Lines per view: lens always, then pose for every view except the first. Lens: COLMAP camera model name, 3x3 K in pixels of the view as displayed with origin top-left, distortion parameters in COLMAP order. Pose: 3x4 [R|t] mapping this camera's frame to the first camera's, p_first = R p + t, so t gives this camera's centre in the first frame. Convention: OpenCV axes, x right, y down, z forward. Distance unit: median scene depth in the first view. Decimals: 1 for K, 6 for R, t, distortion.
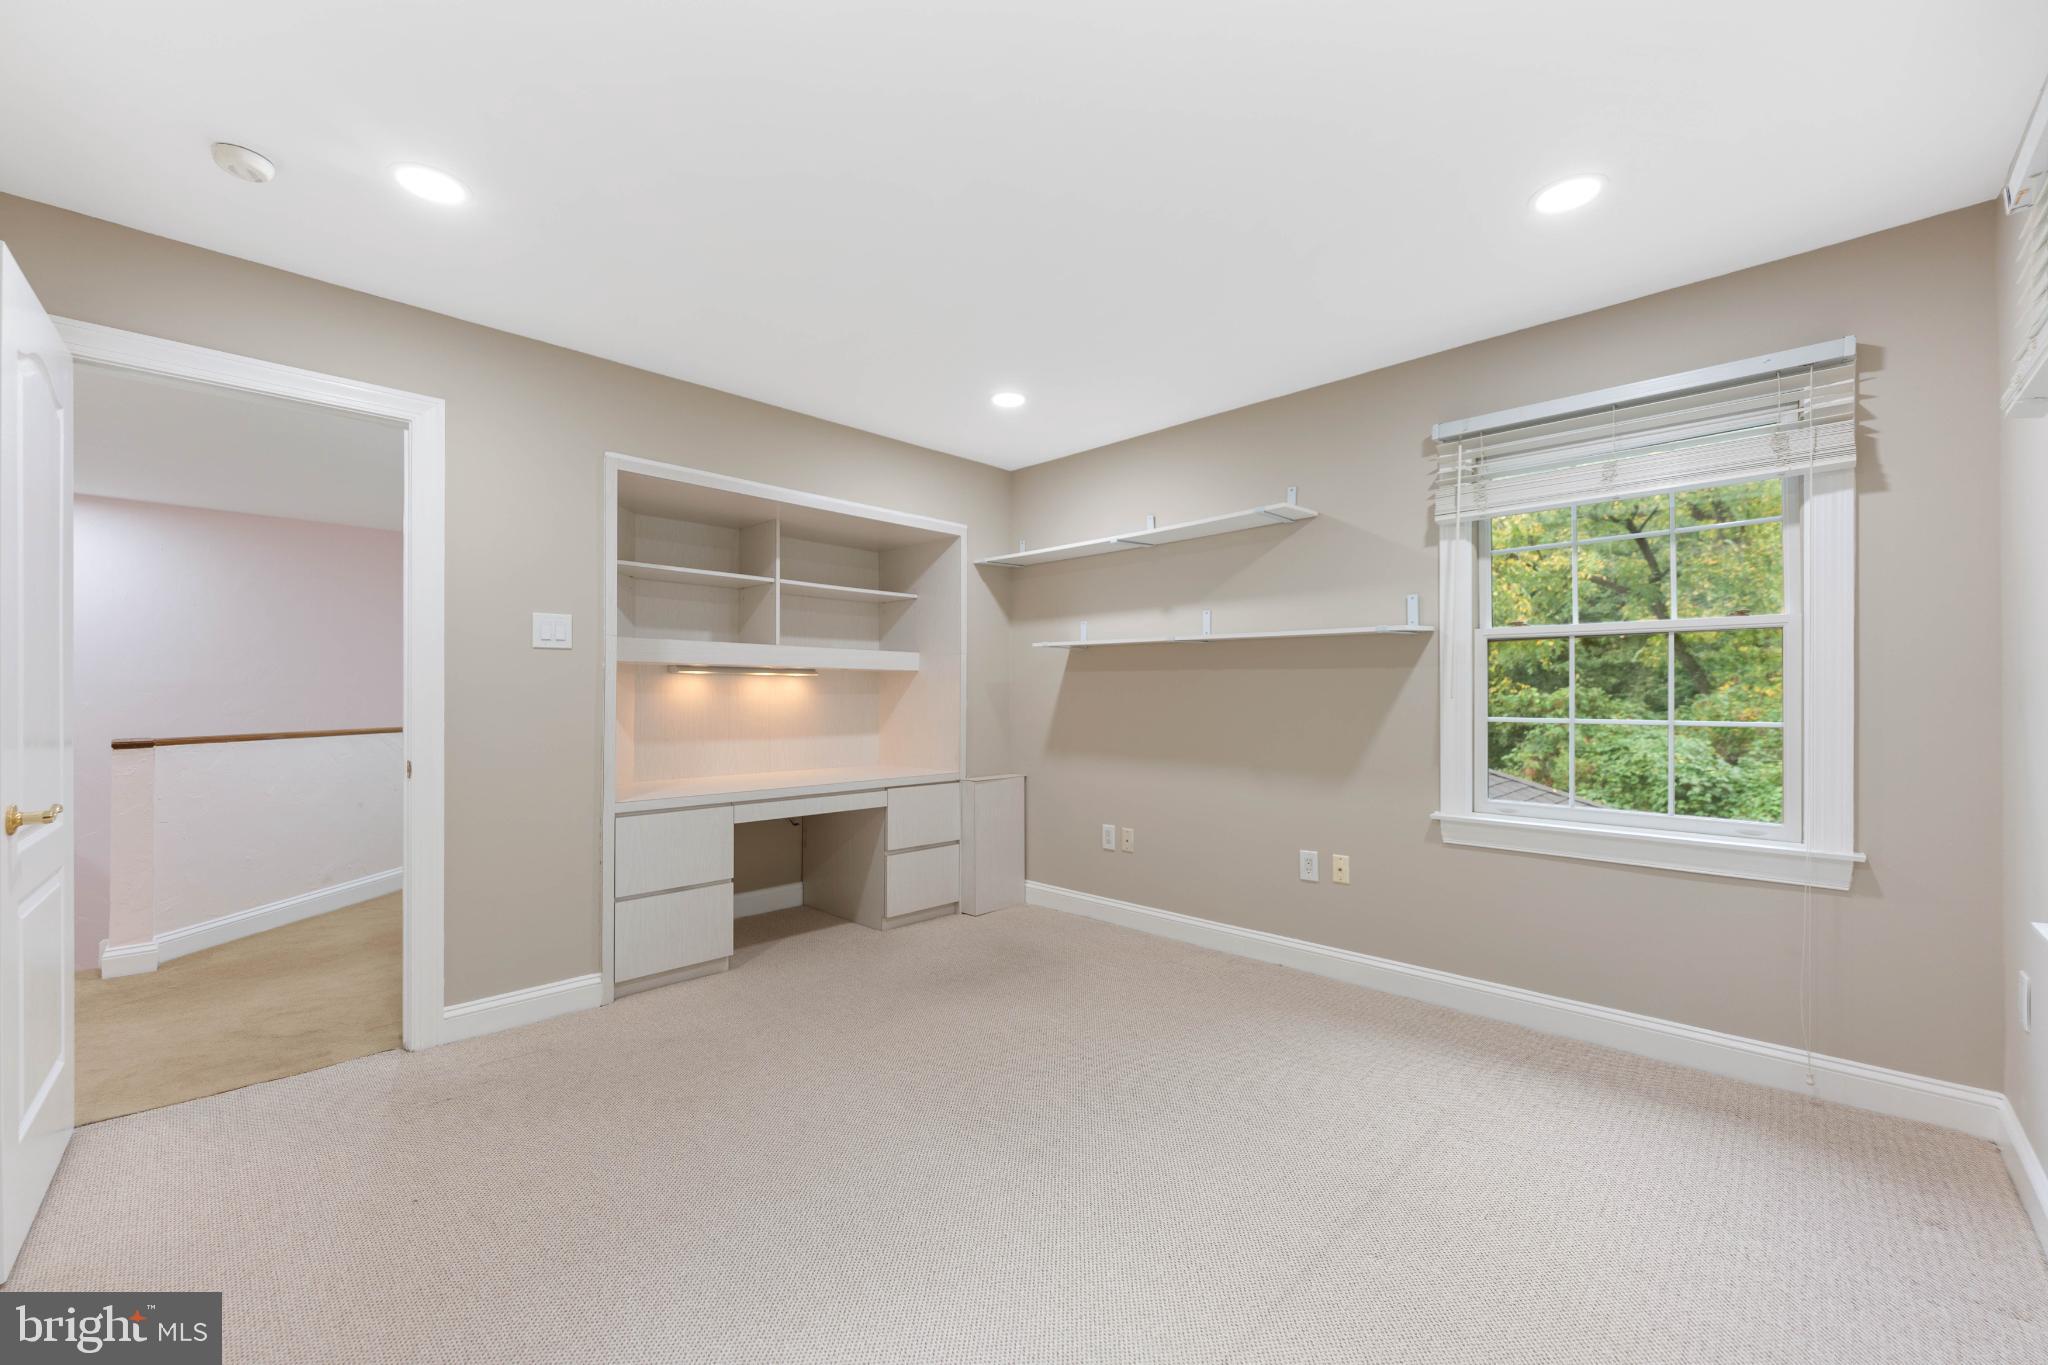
lens RADIAL K [[814.4, 0, 1024.0], [0, 814.4, 682.5], [0, 0, 1]] dist [-0.001024, -0.000139]
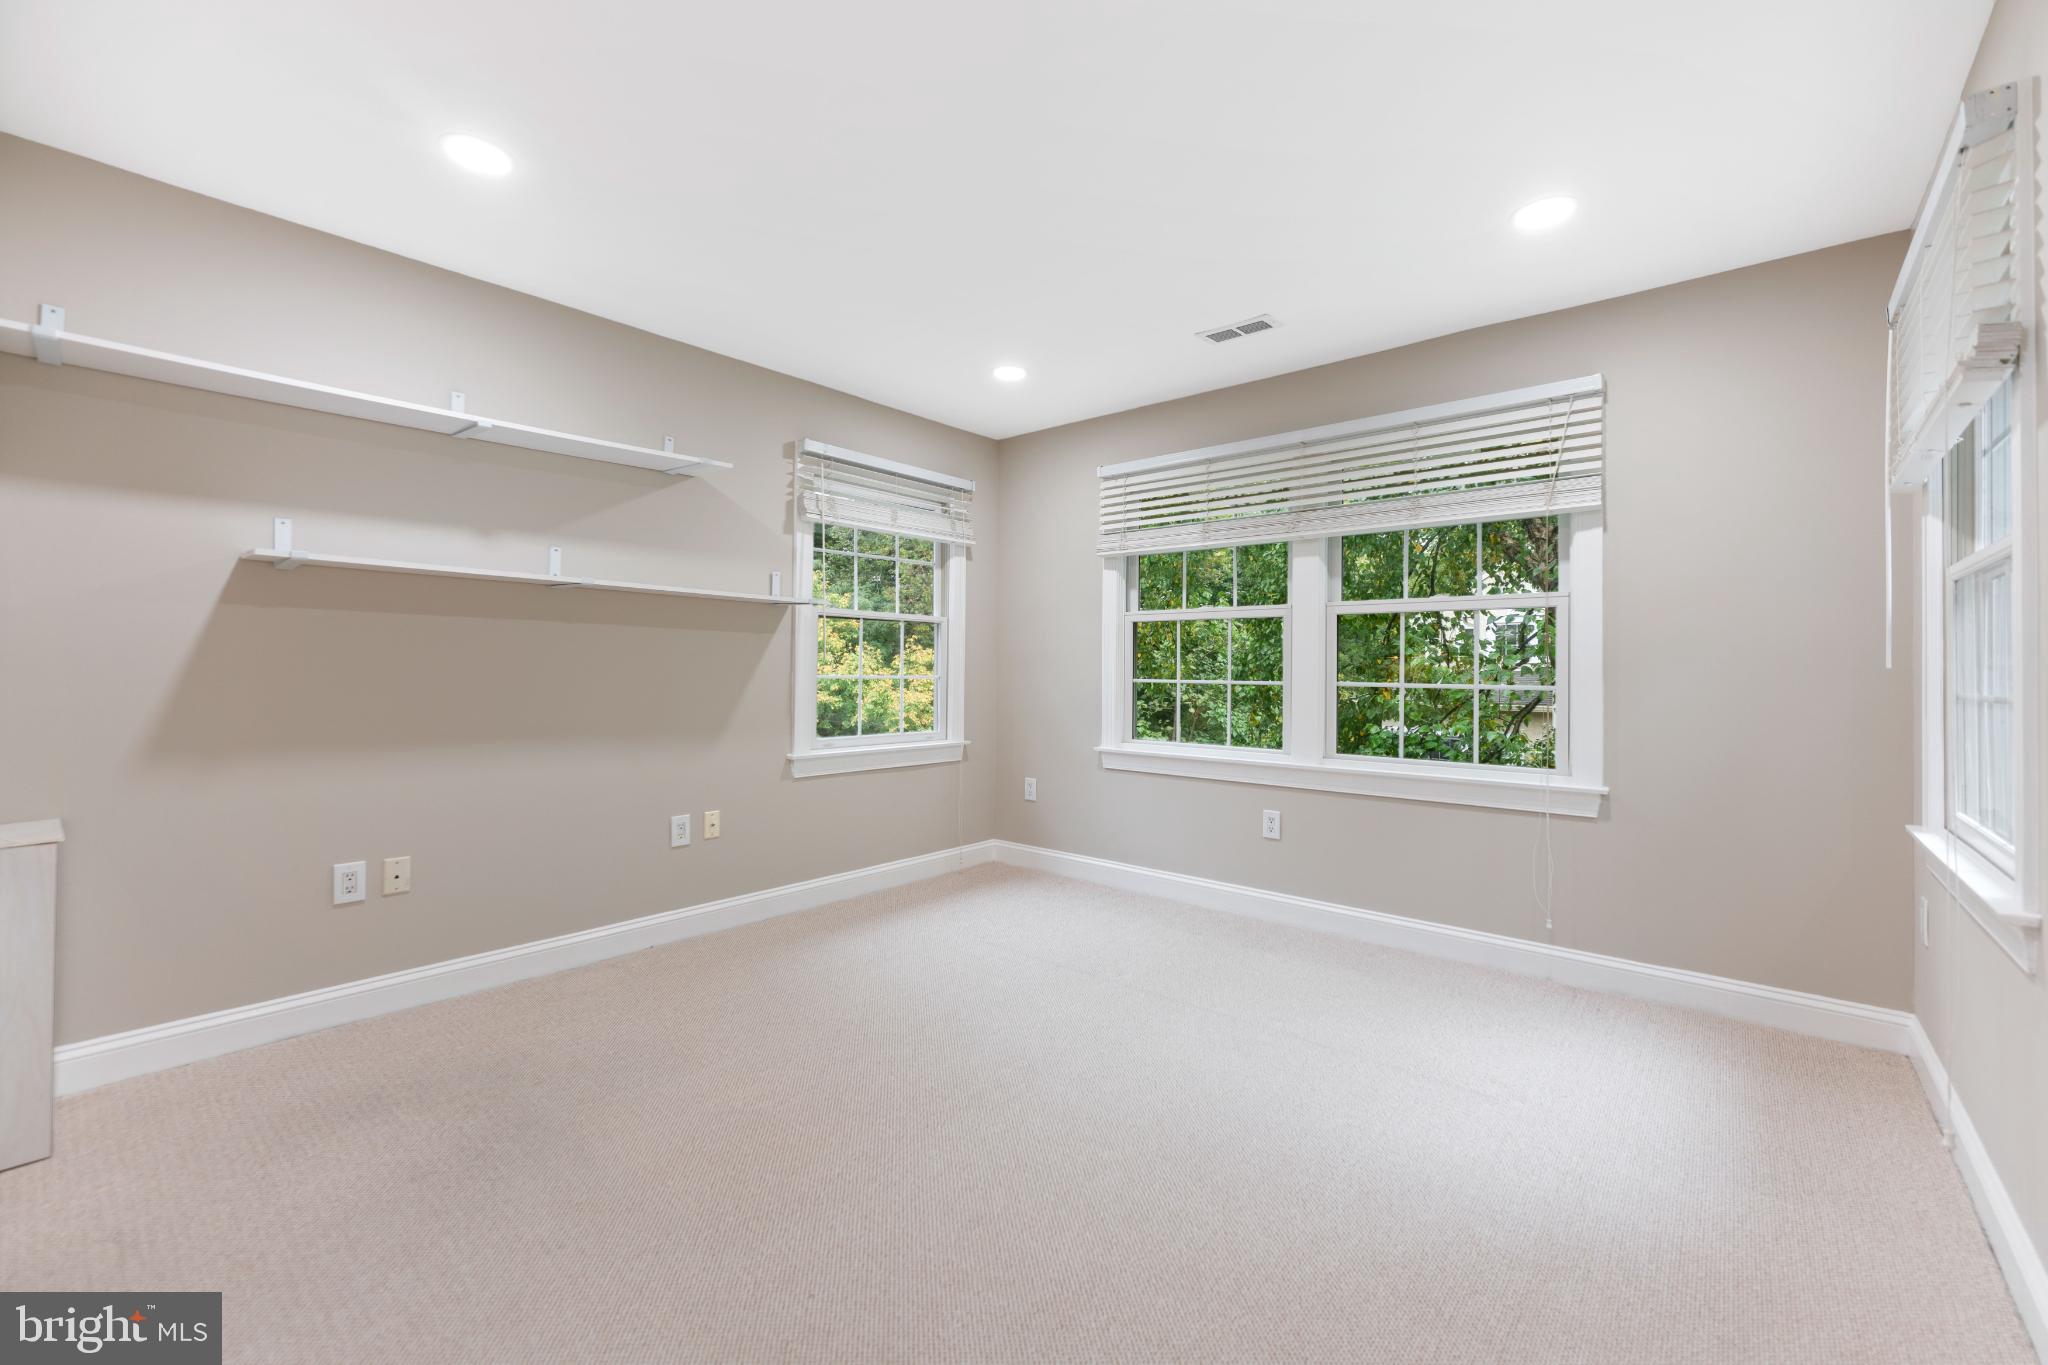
lens RADIAL K [[822.9, 0, 1020.6], [0, 822.9, 638.8], [0, 0, 1]] dist [-0.000443, -0.000069]
pose [[-0.061305, 0.029719, 0.997677, -0.685209], [-0.031222, 0.999010, -0.031678, 0.014077], [-0.997631, -0.033092, -0.060317, 0.679803]]
